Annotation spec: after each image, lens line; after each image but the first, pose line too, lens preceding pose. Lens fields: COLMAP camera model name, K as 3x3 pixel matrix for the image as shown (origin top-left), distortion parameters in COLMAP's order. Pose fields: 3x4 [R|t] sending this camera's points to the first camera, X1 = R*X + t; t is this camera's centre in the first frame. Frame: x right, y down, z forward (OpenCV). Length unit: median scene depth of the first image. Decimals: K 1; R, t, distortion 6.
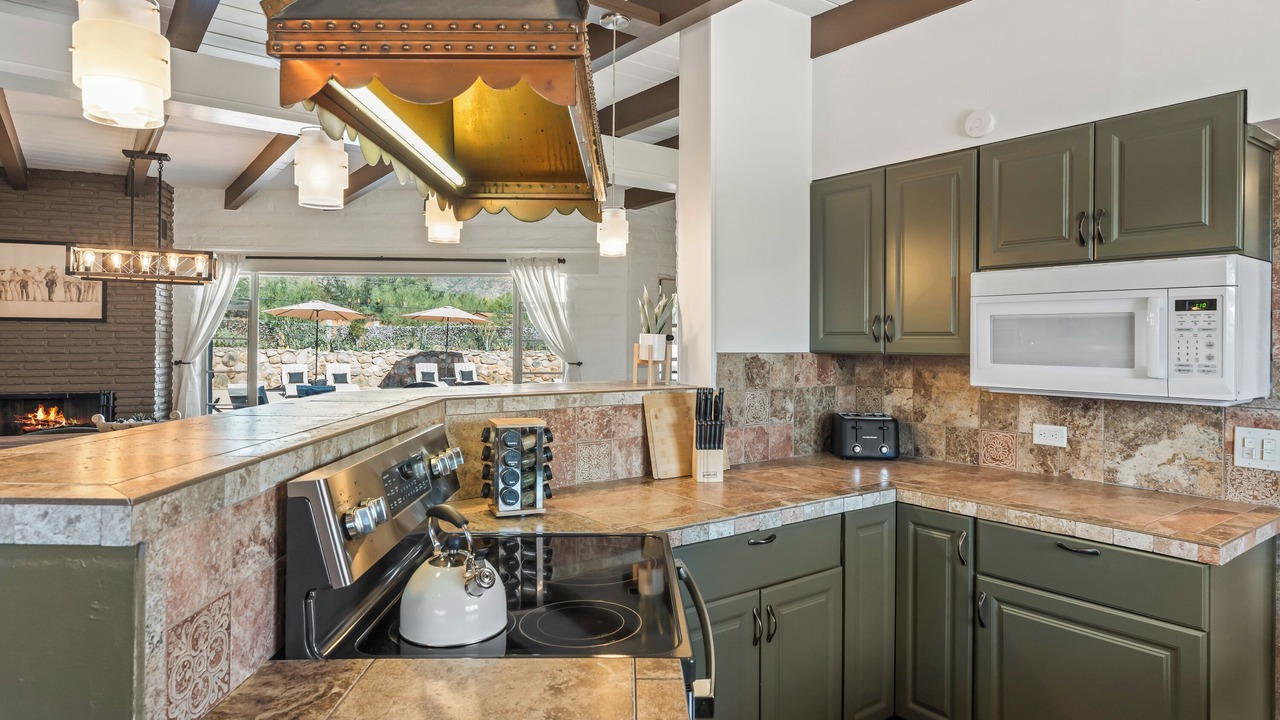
lens RADIAL K [[714.6, 0, 643.5], [0, 714.6, 350.3], [0, 0, 1]] dist [-0.005354, -0.001716]
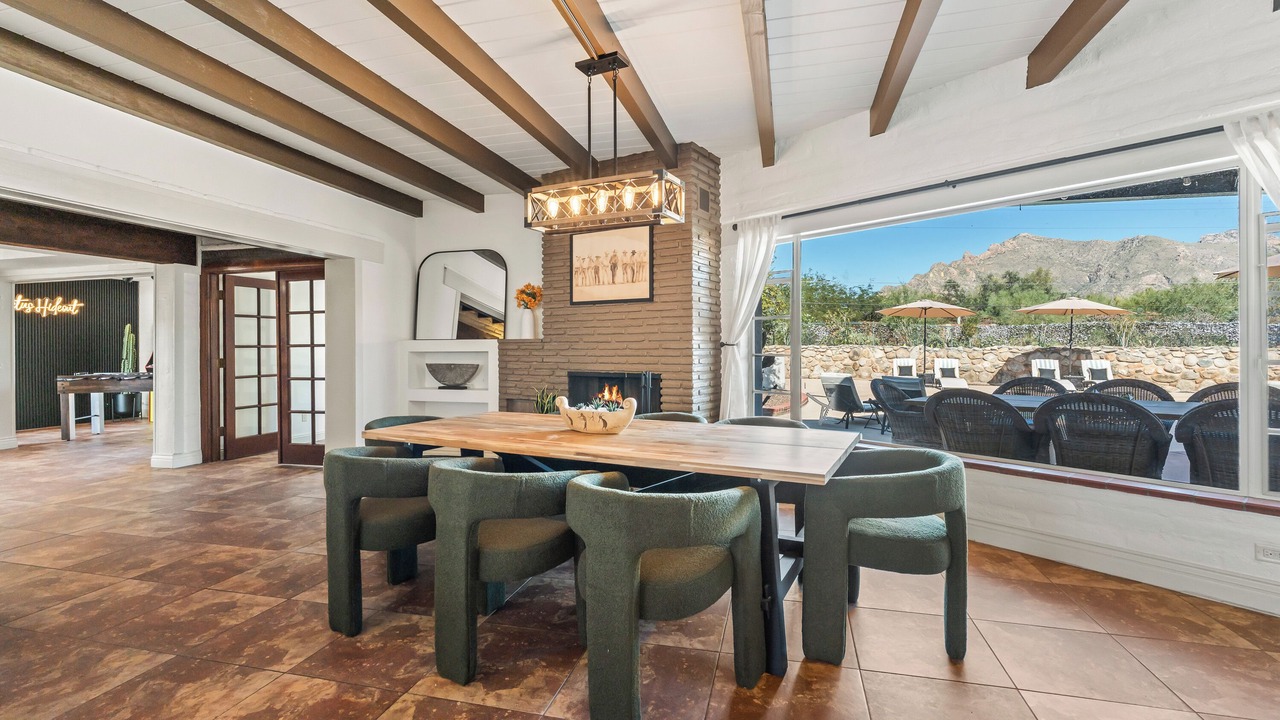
lens RADIAL K [[575.0, 0, 644.5], [0, 575.0, 347.3], [0, 0, 1]] dist [0.005381, 0.000727]
pose [[0.618553, -0.006986, -0.785712, -0.033141], [0.001991, 0.999971, -0.007324, 0.006526], [0.785741, 0.002966, 0.618549, 0.115214]]
